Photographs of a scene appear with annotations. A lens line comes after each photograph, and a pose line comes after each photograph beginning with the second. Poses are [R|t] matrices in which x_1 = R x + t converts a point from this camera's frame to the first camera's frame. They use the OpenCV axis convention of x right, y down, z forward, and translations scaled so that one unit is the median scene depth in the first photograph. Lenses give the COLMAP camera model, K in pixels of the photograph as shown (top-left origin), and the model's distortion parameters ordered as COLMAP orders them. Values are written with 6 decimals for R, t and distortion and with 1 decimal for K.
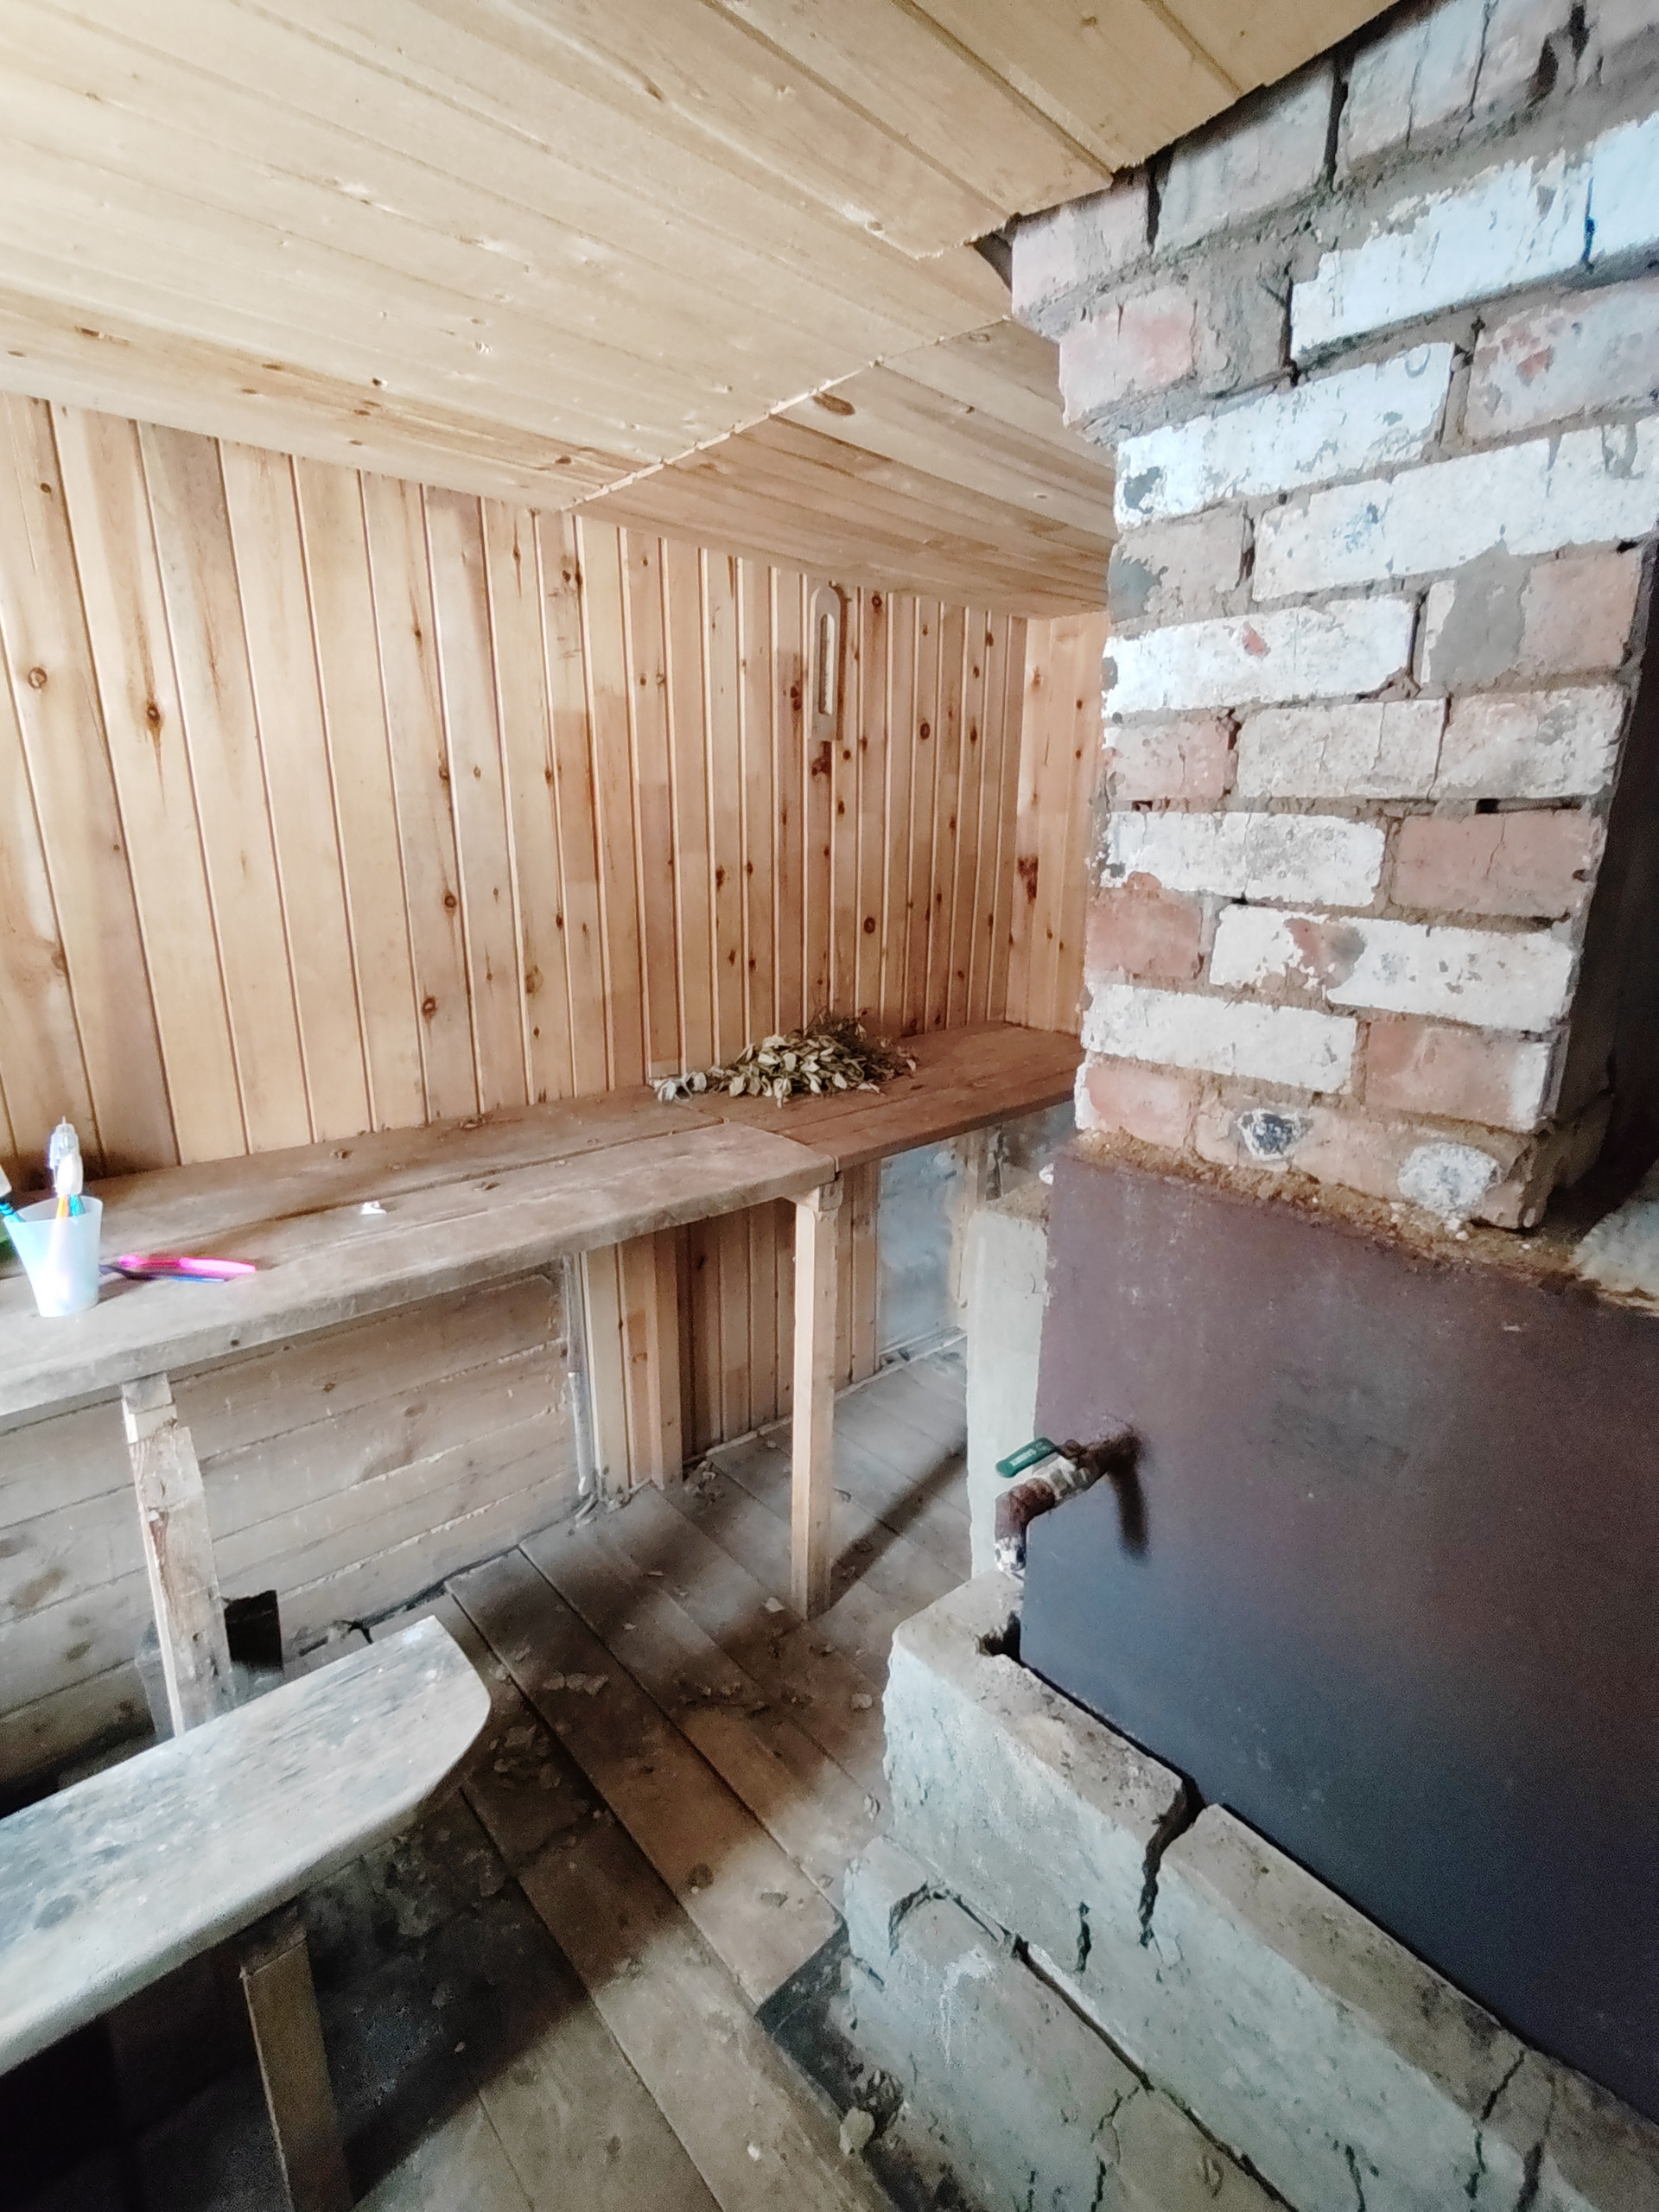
lens RADIAL K [[1032.8, 0, 829.5], [0, 1032.8, 1106.0], [0, 0, 1]] dist [-0.002831, 0.006018]
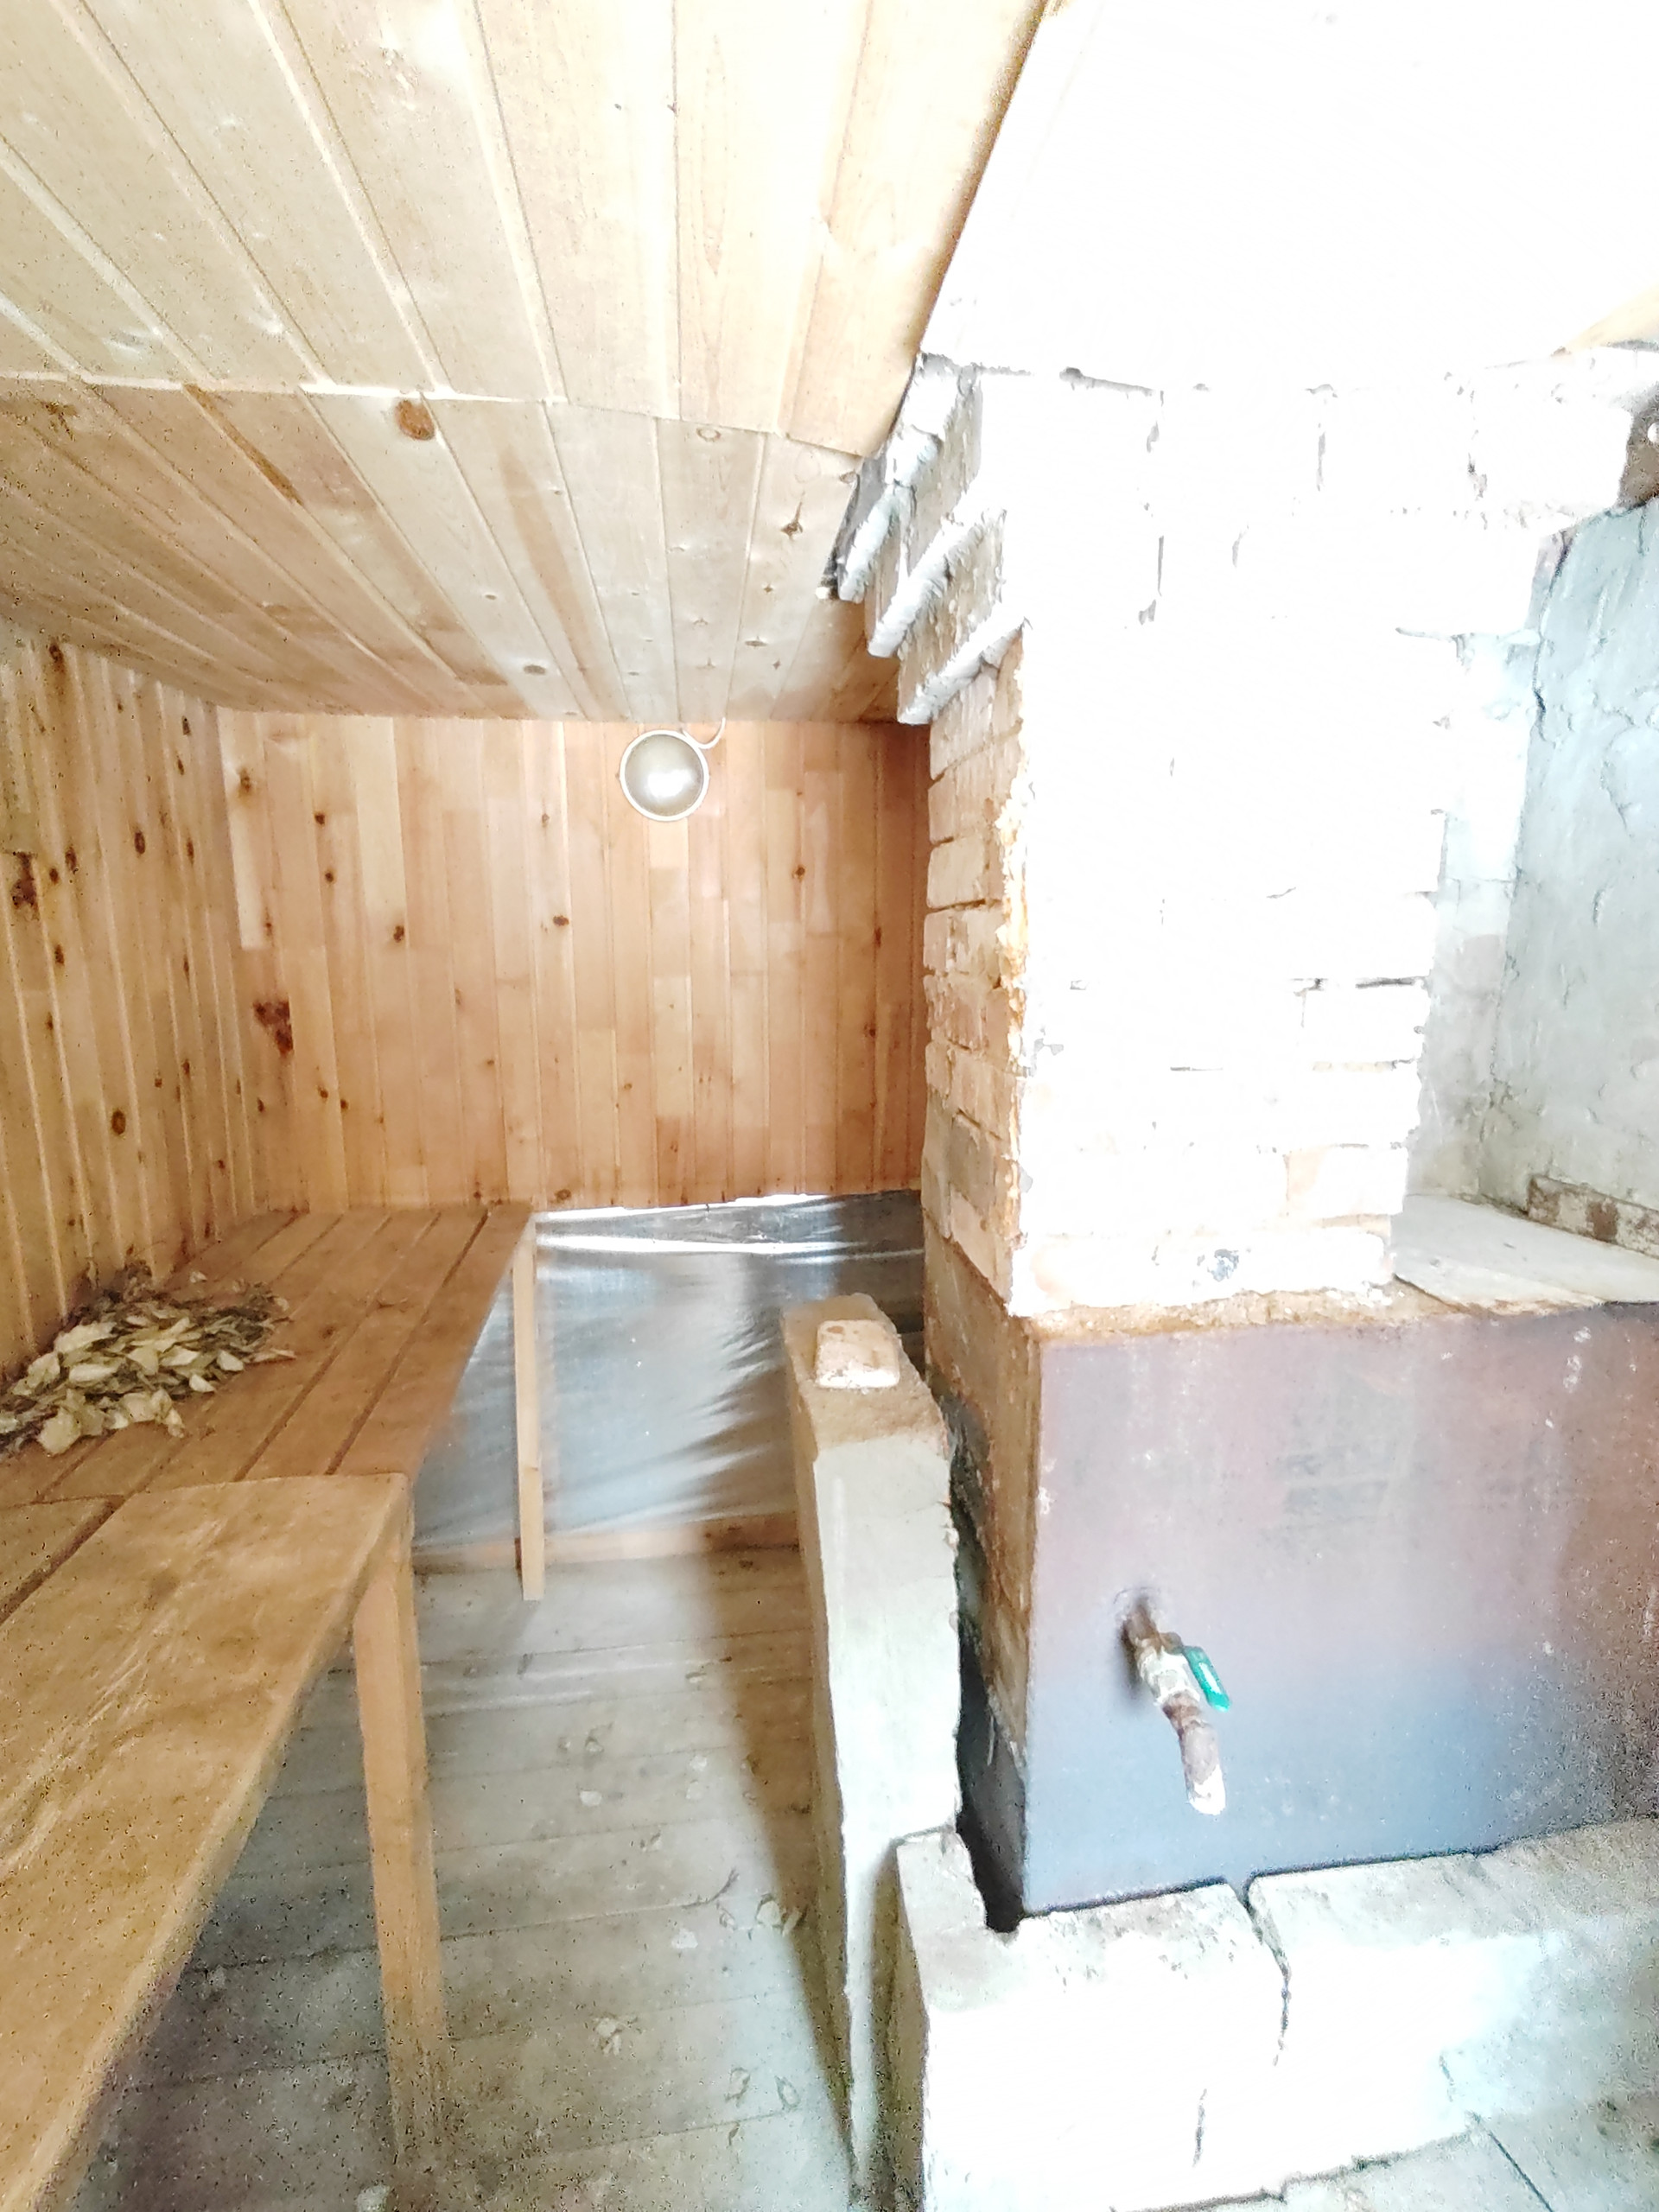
lens RADIAL K [[1032.8, 0, 829.5], [0, 1032.8, 1106.0], [0, 0, 1]] dist [-0.002831, 0.006018]
pose [[0.553575, -0.158776, 0.817524, -0.295074], [0.230416, 0.972537, 0.032860, -0.117059], [-0.800290, 0.170180, 0.574957, 0.281004]]
